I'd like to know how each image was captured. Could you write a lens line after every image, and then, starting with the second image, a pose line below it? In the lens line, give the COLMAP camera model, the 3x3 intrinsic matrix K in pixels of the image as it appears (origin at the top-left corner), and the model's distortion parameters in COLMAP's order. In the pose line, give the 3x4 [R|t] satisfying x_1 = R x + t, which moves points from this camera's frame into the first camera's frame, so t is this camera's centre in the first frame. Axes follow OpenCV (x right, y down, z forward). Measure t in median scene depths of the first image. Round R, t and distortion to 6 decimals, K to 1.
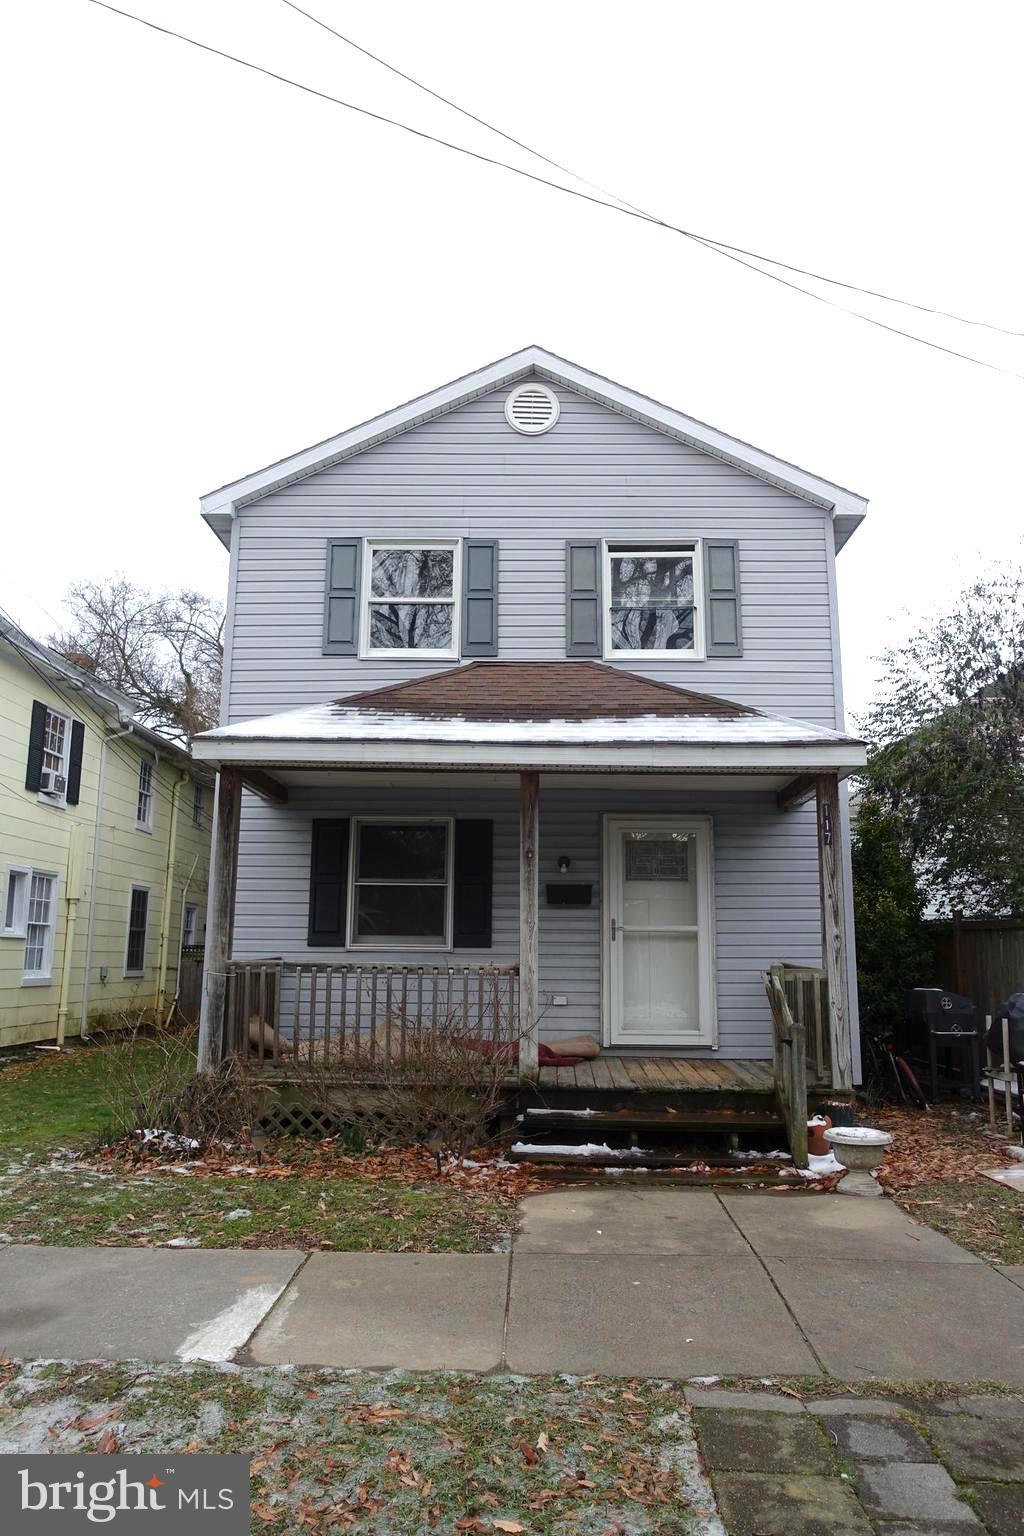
lens RADIAL K [[1056.6, 0, 512.9], [0, 1056.6, 771.3], [0, 0, 1]] dist [0.004336, -0.001198]
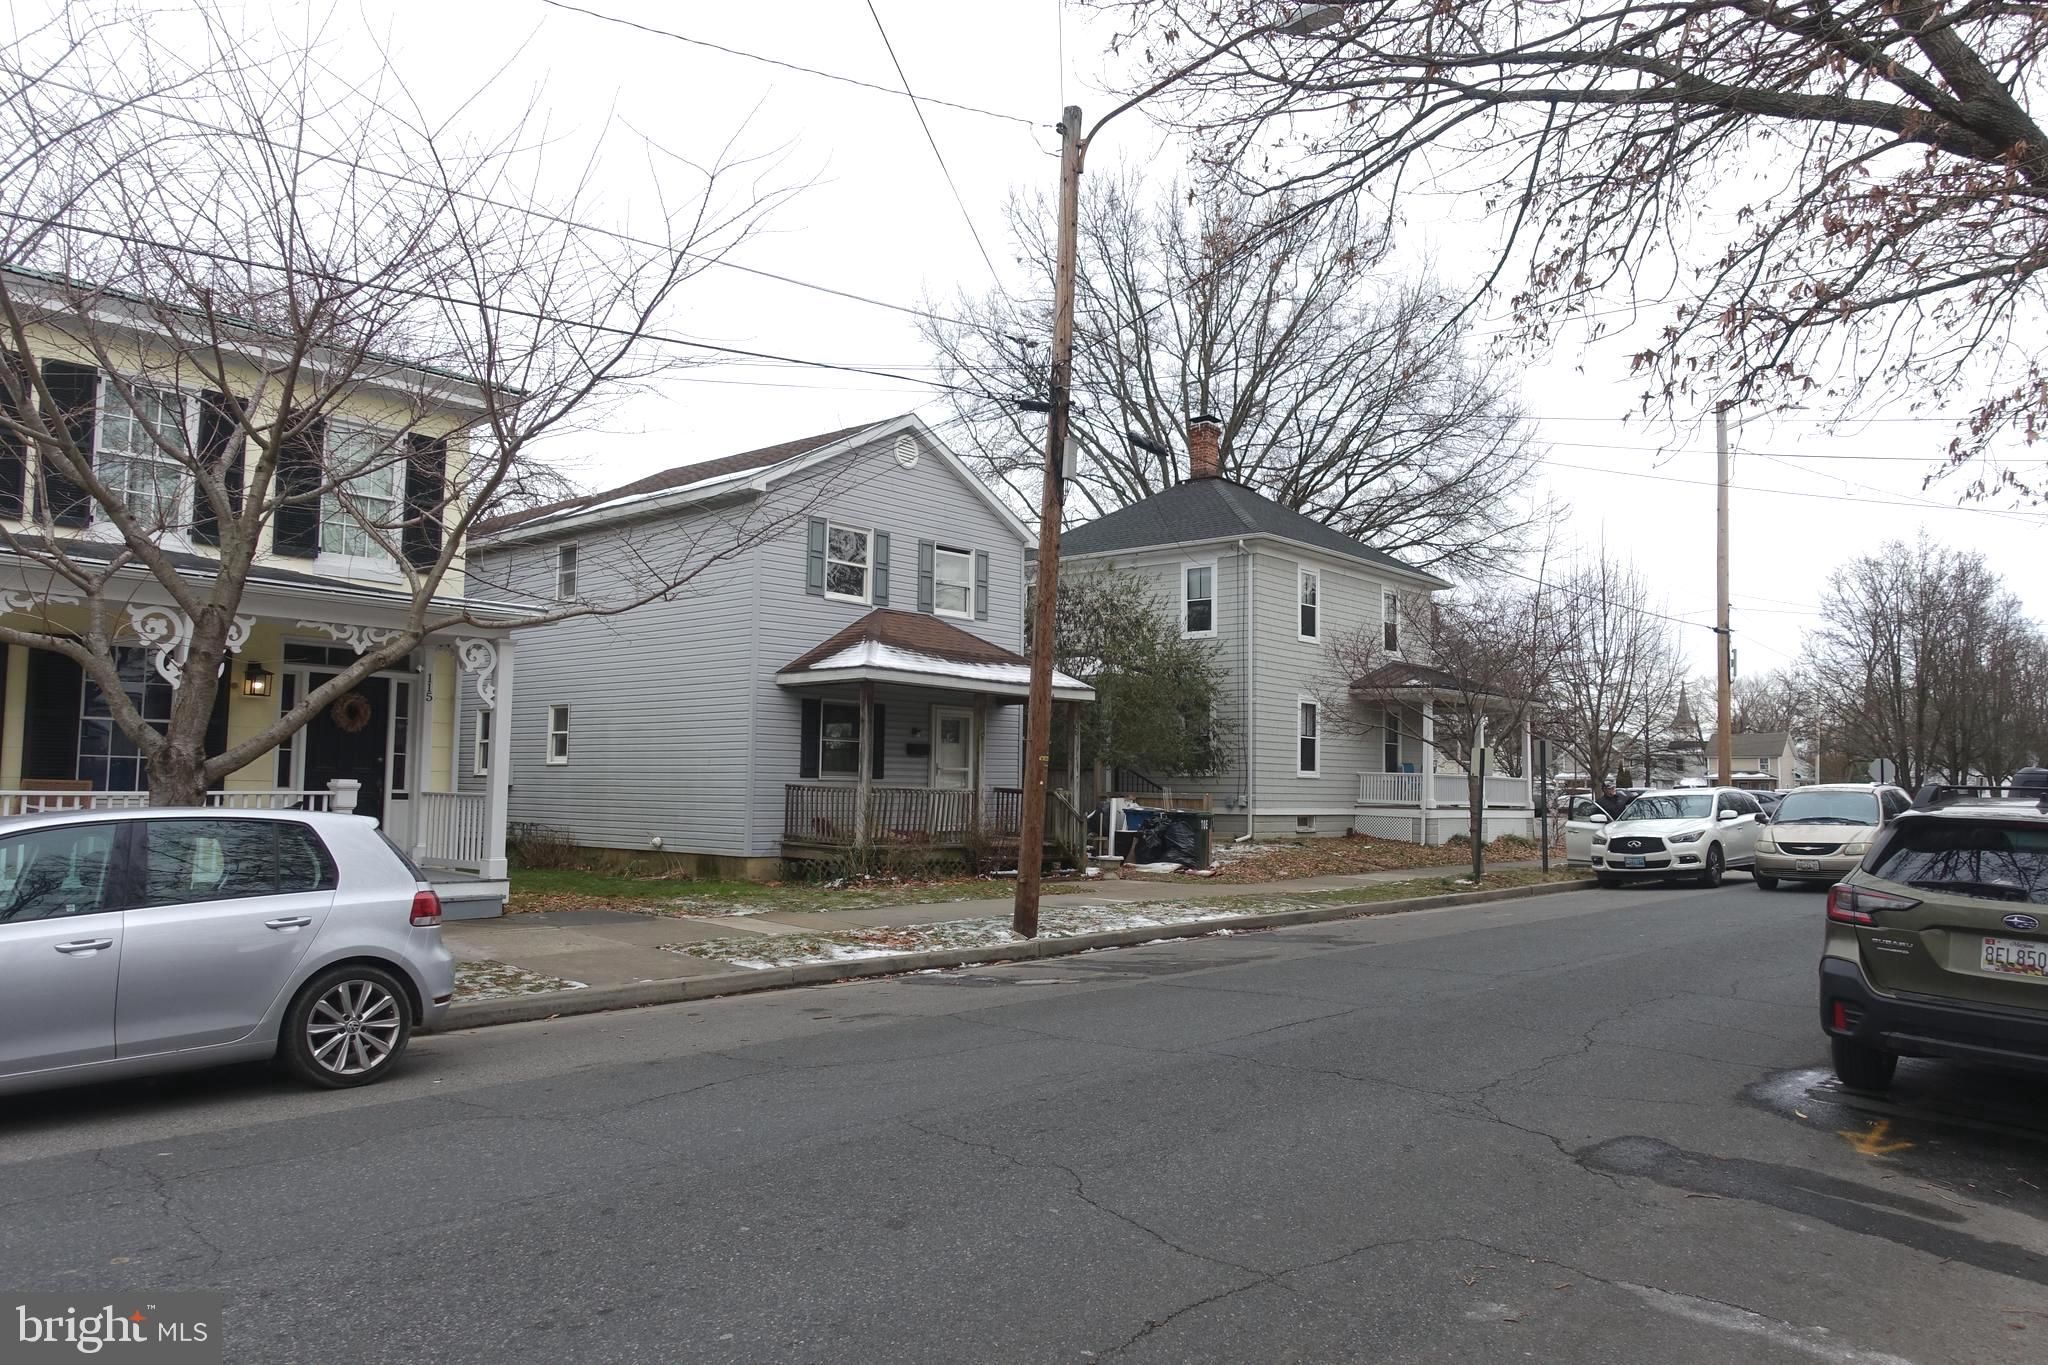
lens RADIAL K [[1408.8, 0, 1027.3], [0, 1408.8, 682.8], [0, 0, 1]] dist [0.004336, -0.001198]
pose [[0.639739, 0.055542, 0.766582, -1.567332], [-0.143488, 0.988481, 0.048126, -0.127097], [-0.755079, -0.140784, 0.640340, -0.603866]]
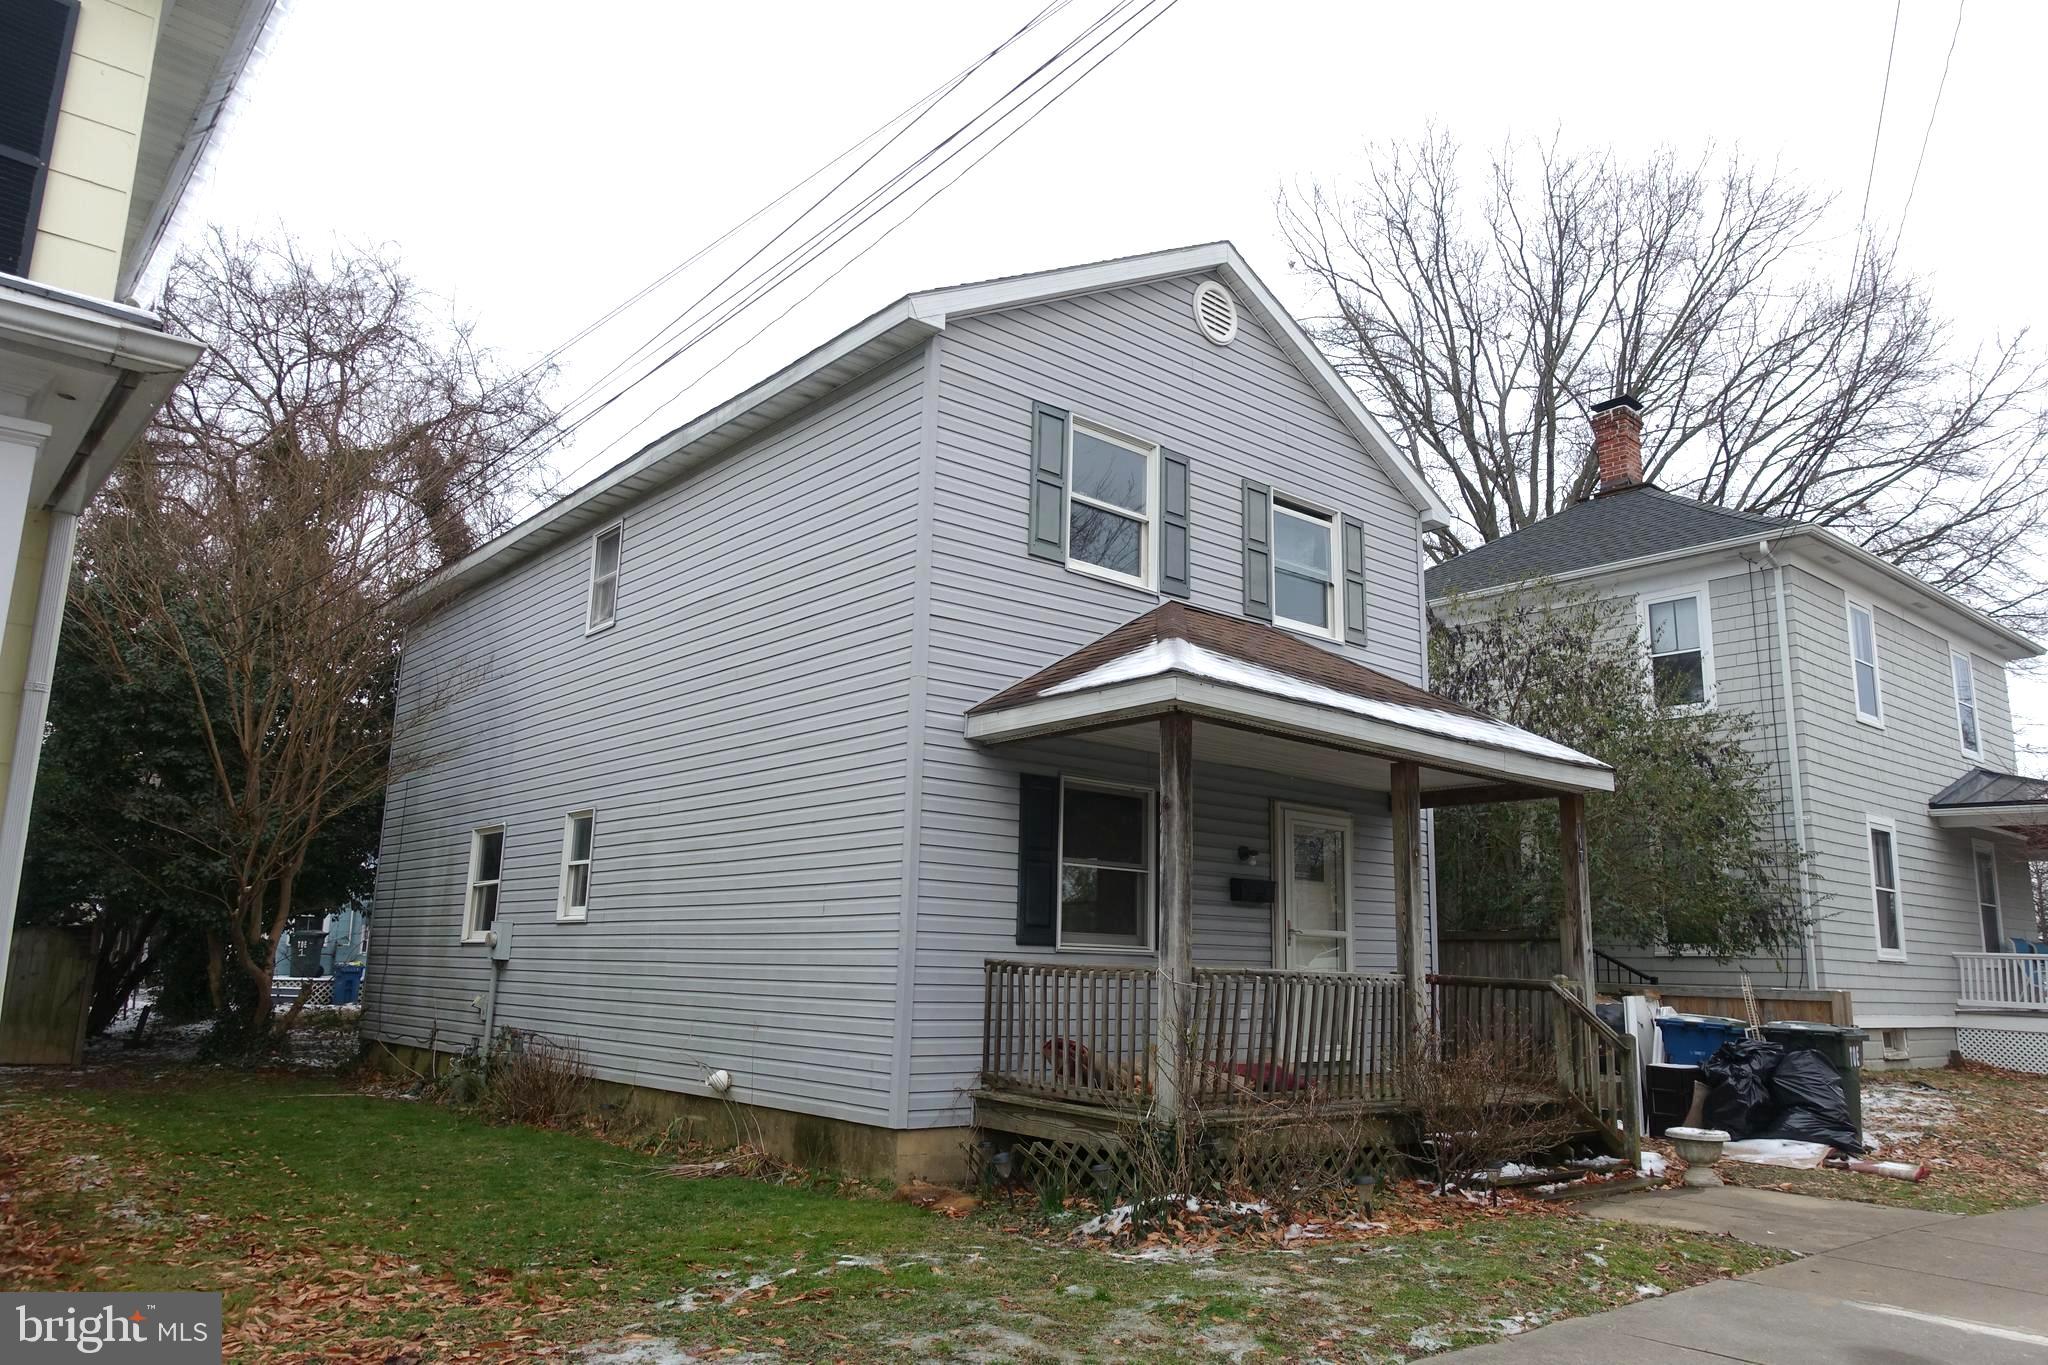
lens RADIAL K [[1408.8, 0, 1026.8], [0, 1408.8, 684.8], [0, 0, 1]] dist [0.004336, -0.001198]
pose [[0.741967, 0.139926, 0.655672, -0.824932], [-0.134333, 0.989173, -0.059084, 0.040329], [-0.656841, -0.044240, 0.752731, 0.246281]]
